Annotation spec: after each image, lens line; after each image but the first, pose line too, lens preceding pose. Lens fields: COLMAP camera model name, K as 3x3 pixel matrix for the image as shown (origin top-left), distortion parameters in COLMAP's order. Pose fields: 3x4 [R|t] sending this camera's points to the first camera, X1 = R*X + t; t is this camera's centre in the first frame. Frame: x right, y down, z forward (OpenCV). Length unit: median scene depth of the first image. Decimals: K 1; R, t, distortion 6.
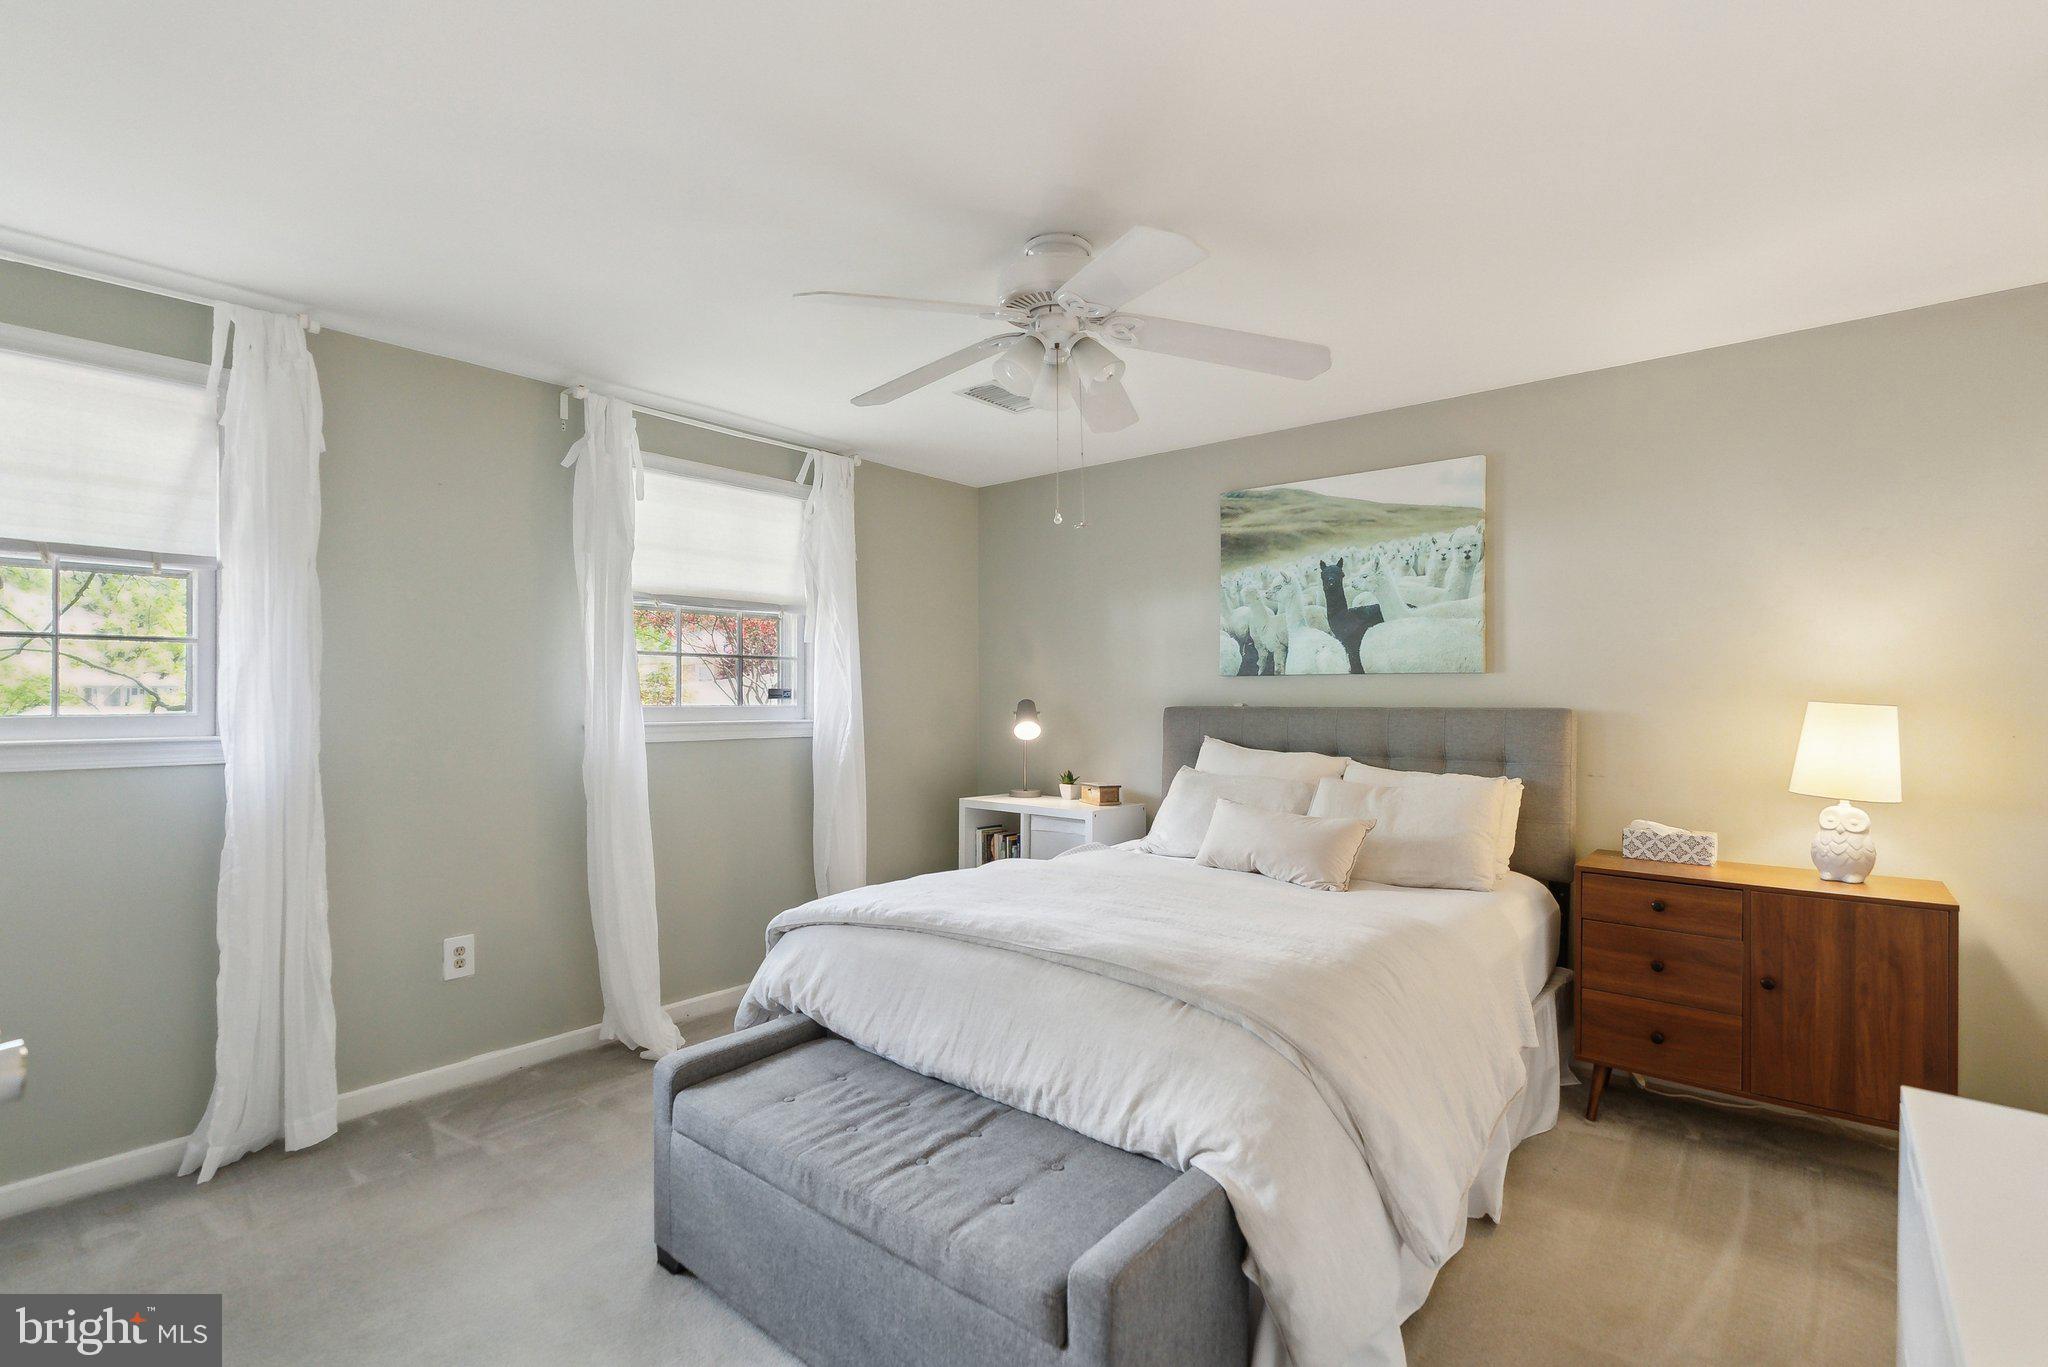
lens RADIAL K [[945.1, 0, 1039.0], [0, 945.1, 682.1], [0, 0, 1]] dist [-0.005319, 0.001585]
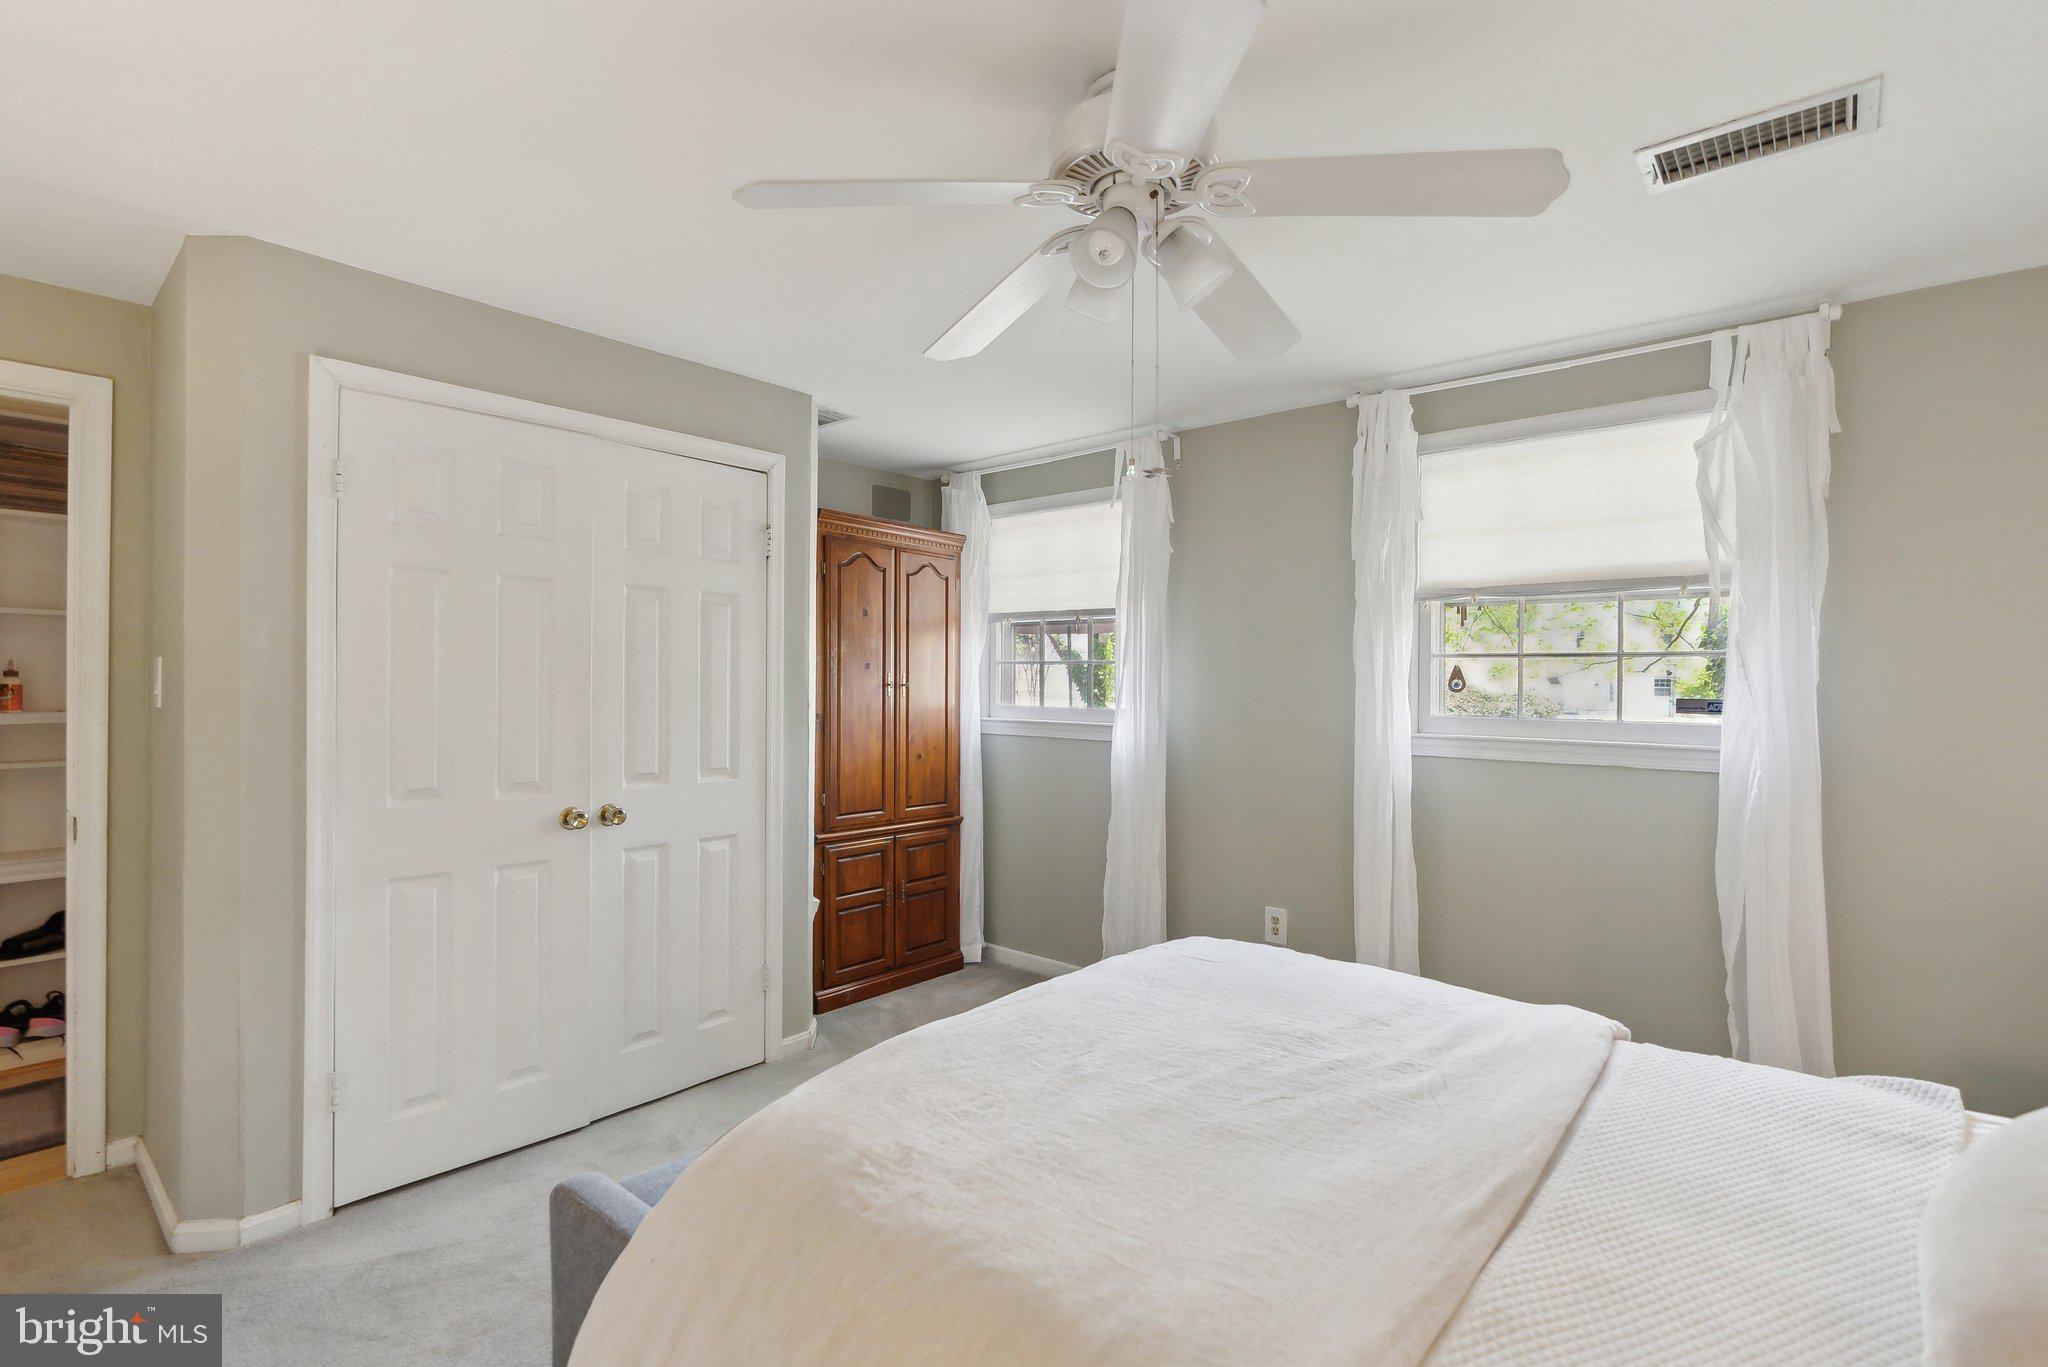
lens RADIAL K [[945.1, 0, 1039.5], [0, 945.1, 687.6], [0, 0, 1]] dist [-0.005319, 0.001585]
pose [[-0.015102, -0.004797, -0.999874, 0.515170], [-0.001669, 0.999987, -0.004772, 0.003400], [0.999885, 0.001597, -0.015110, 0.671100]]
